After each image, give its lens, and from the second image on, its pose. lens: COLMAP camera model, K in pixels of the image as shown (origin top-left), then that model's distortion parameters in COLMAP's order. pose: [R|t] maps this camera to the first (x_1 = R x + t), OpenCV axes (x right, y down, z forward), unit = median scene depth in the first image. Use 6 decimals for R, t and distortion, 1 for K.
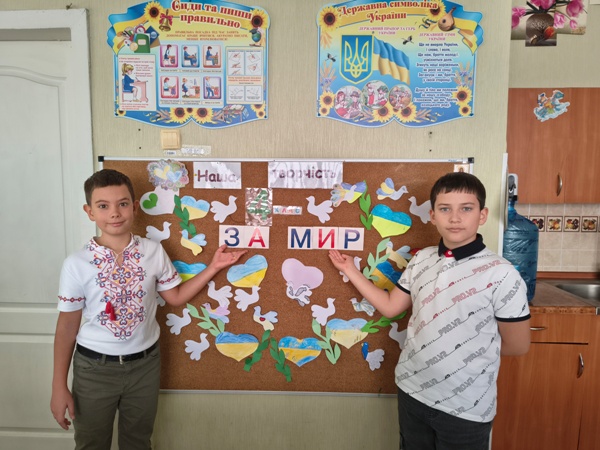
lens RADIAL K [[405.2, 0, 296.9], [0, 405.2, 228.0], [0, 0, 1]] dist [0.046745, -0.059968]
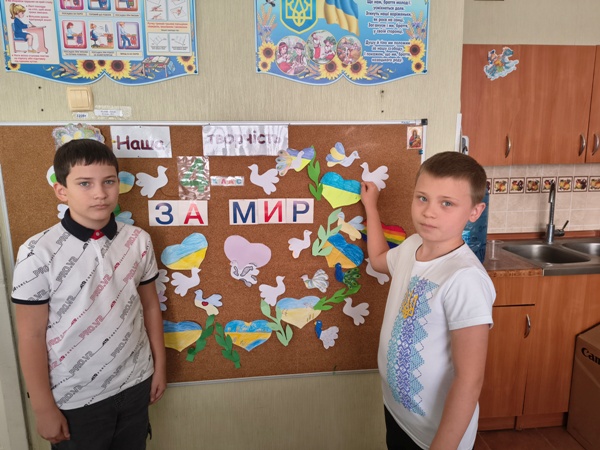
lens RADIAL K [[406.5, 0, 300.0], [0, 406.5, 225.0], [0, 0, 1]] dist [0.038774, -0.046939]
pose [[0.990714, -0.042204, 0.129245, 0.014216], [0.032190, 0.996386, 0.078610, -0.012896], [-0.132095, -0.073720, 0.988492, 0.094695]]
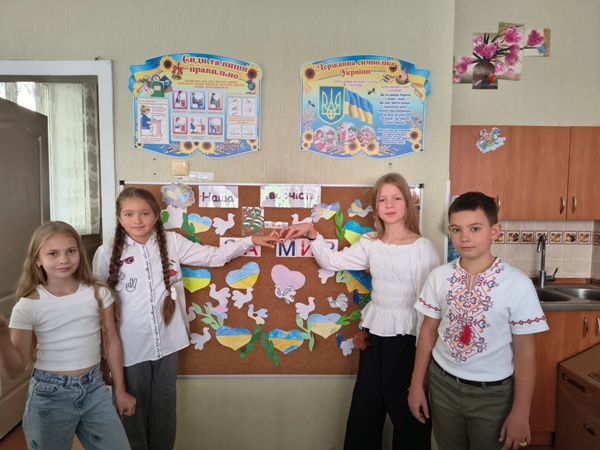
lens RADIAL K [[407.5, 0, 296.6], [0, 407.5, 235.3], [0, 0, 1]] dist [0.028866, -0.000299]
pose [[0.998738, 0.000009, 0.050215, -0.022484], [0.001007, 0.999796, -0.020194, 0.011261], [-0.050205, 0.020219, 0.998534, -0.227566]]
